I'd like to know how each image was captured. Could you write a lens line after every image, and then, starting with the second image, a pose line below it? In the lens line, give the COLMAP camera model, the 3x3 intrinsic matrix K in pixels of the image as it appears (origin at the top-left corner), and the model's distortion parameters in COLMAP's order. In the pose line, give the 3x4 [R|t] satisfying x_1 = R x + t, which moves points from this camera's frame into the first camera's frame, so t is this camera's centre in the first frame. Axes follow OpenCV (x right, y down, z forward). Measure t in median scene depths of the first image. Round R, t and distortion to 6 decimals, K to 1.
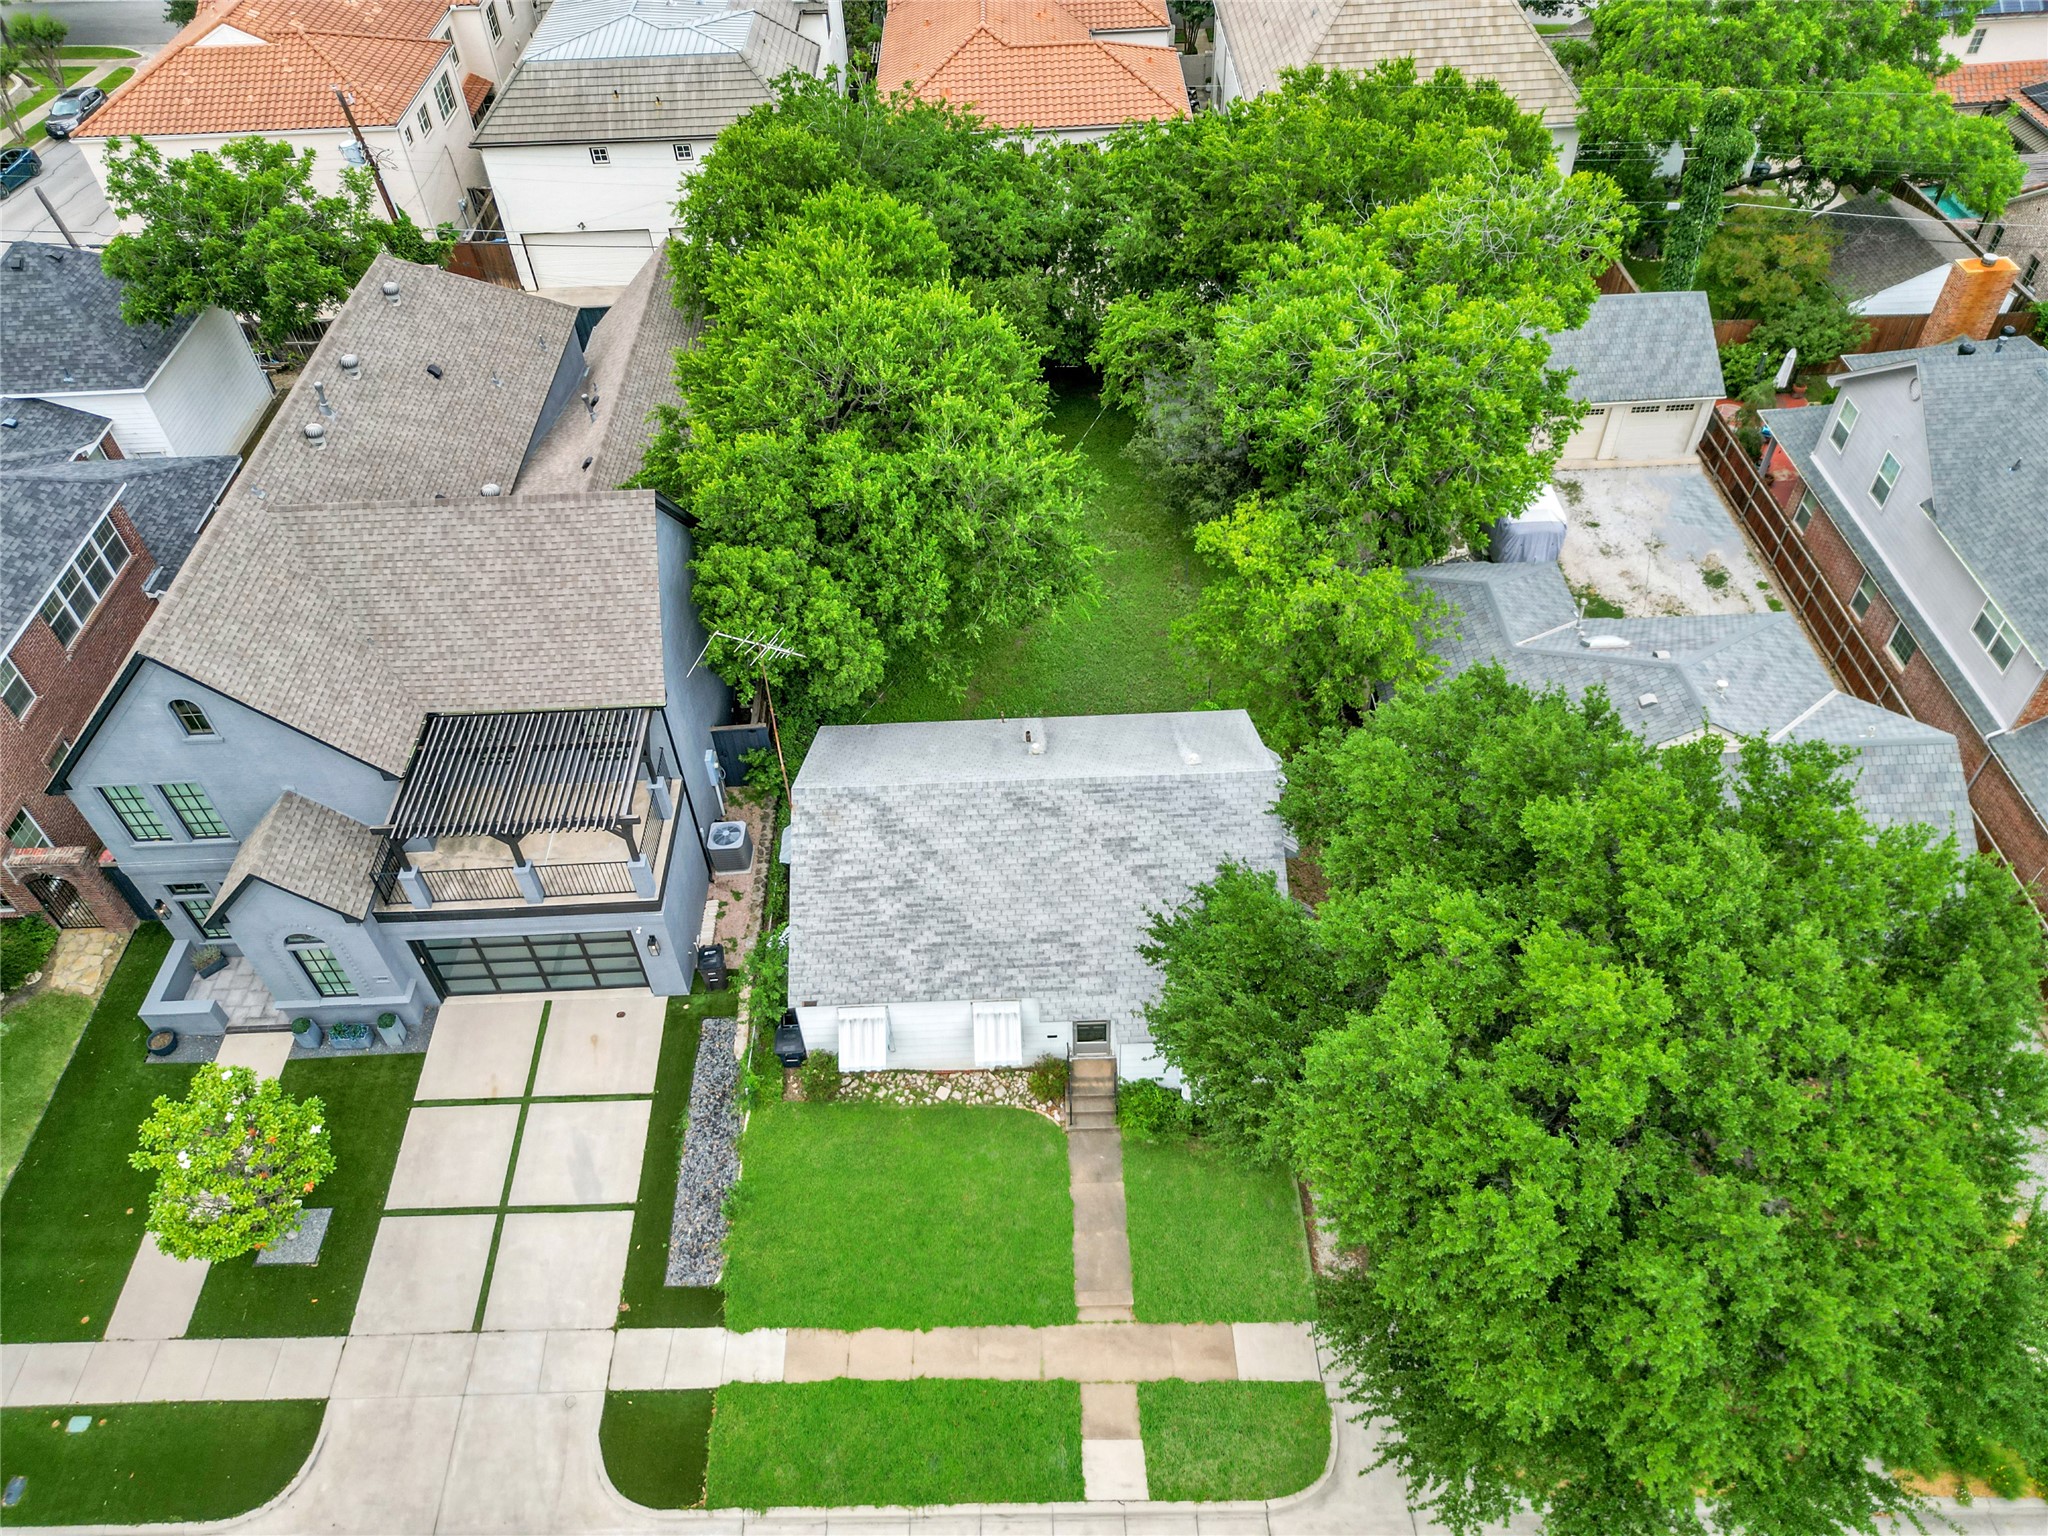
lens RADIAL K [[1456.3, 0, 1019.8], [0, 1456.3, 768.6], [0, 0, 1]] dist [0.042734, -0.028960]
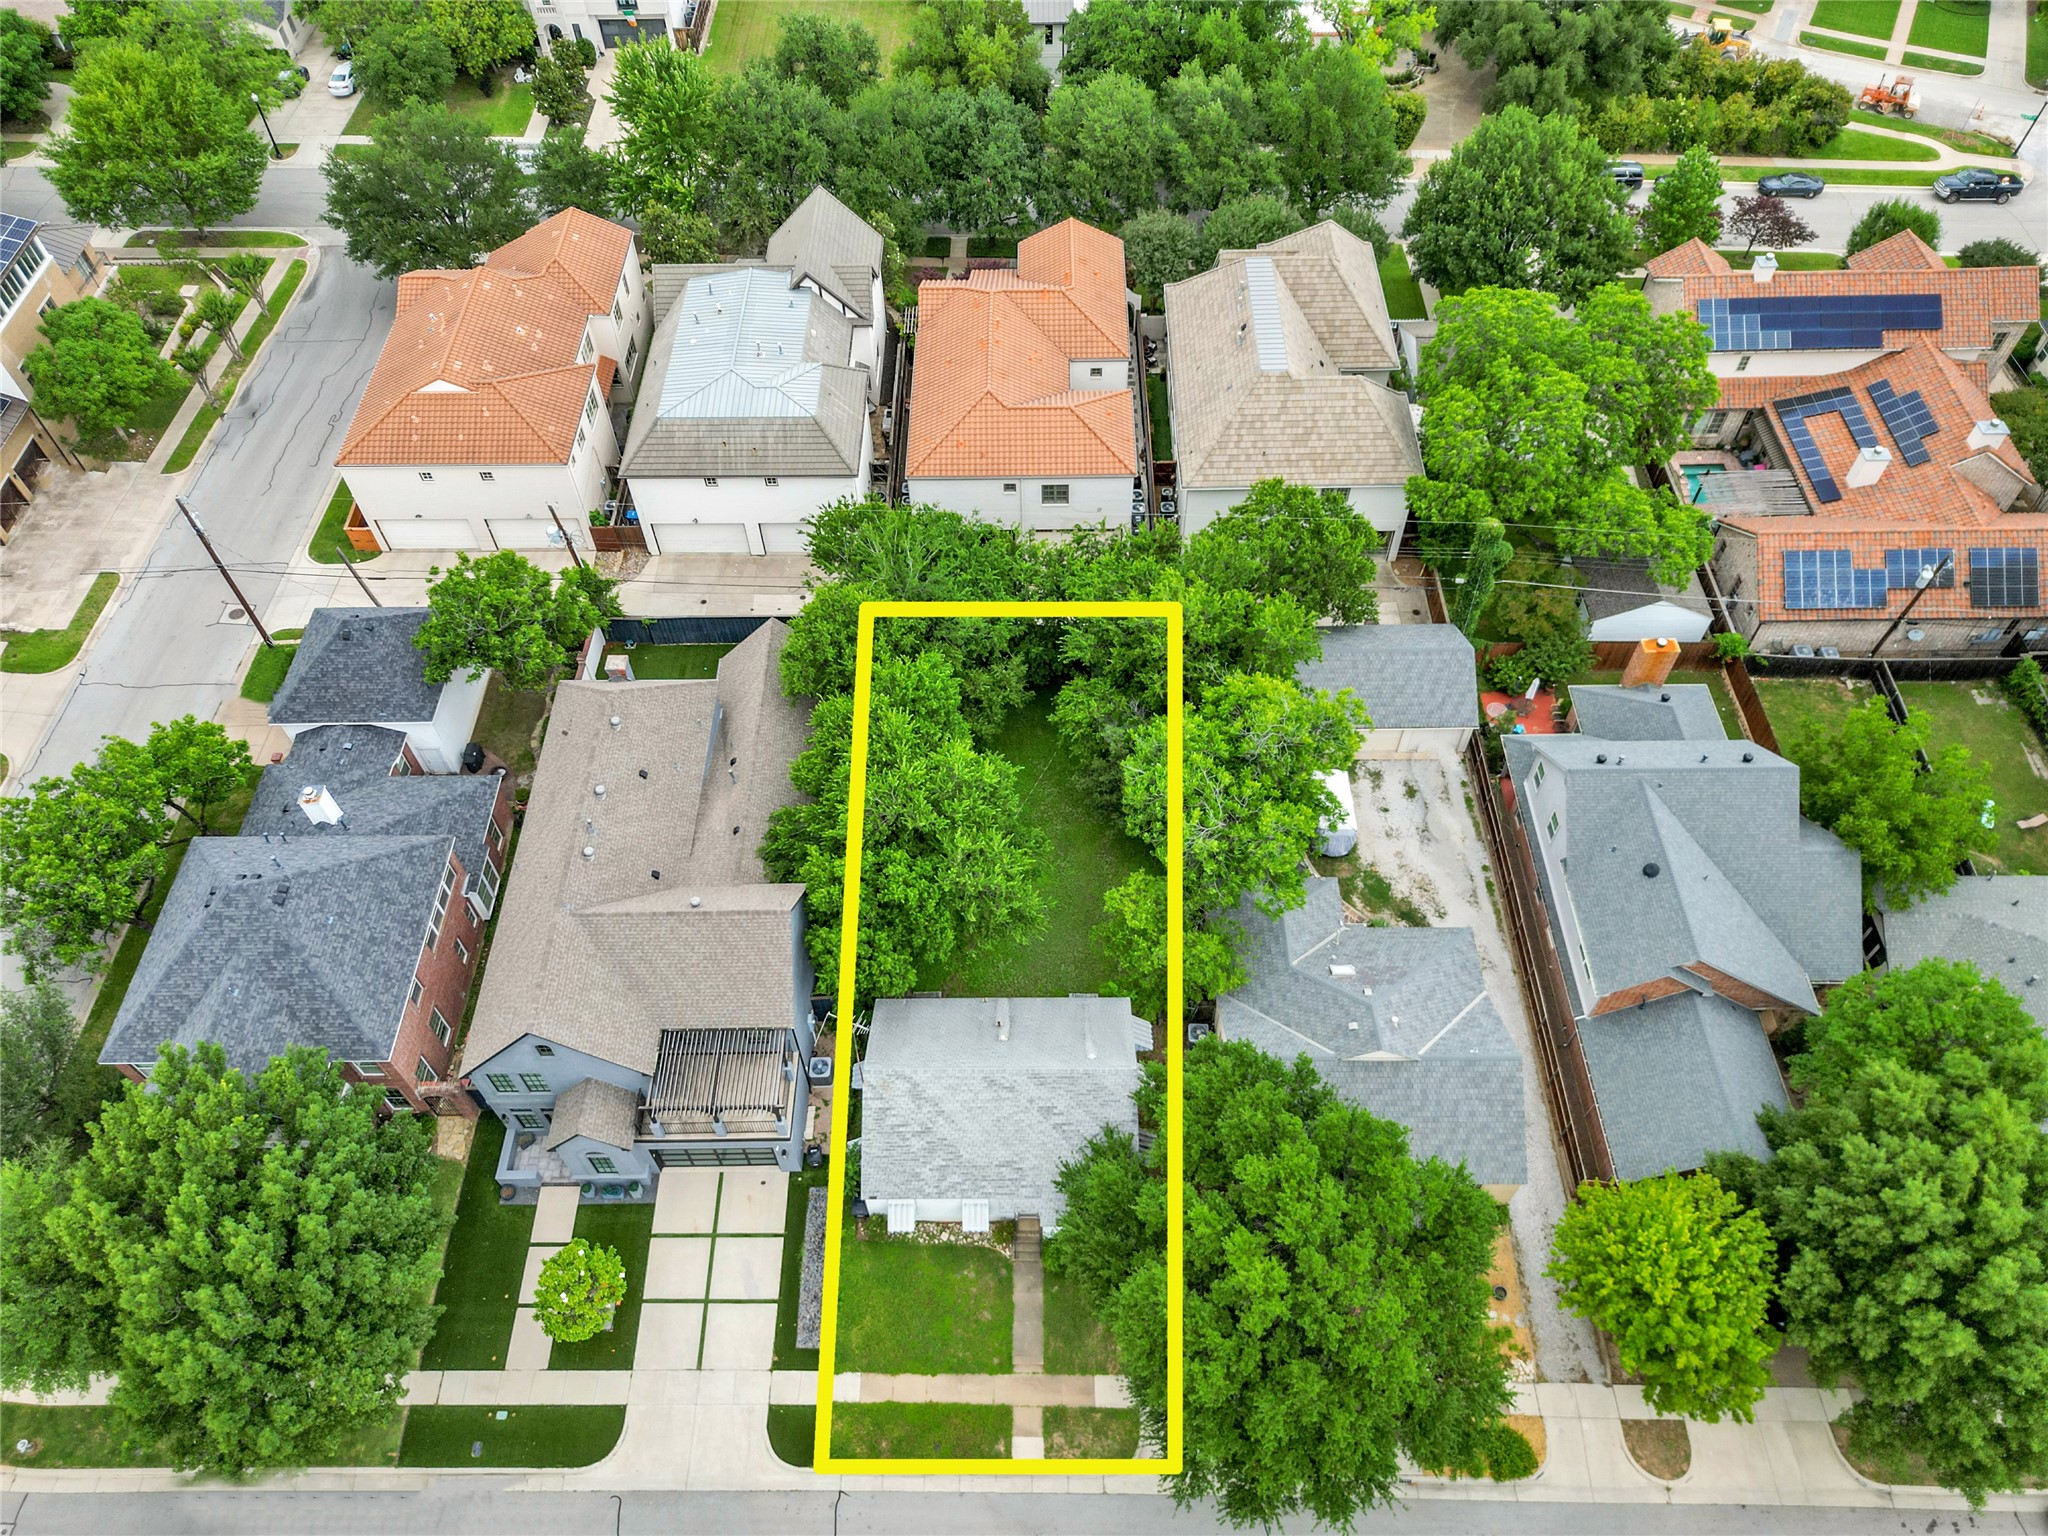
lens RADIAL K [[1456.3, 0, 1020.5], [0, 1456.3, 767.1], [0, 0, 1]] dist [0.042734, -0.028960]
pose [[0.999542, 0.029758, 0.005444, 0.013912], [-0.030206, 0.991593, 0.125818, -0.598492], [-0.001654, -0.125925, 0.992038, -0.735712]]
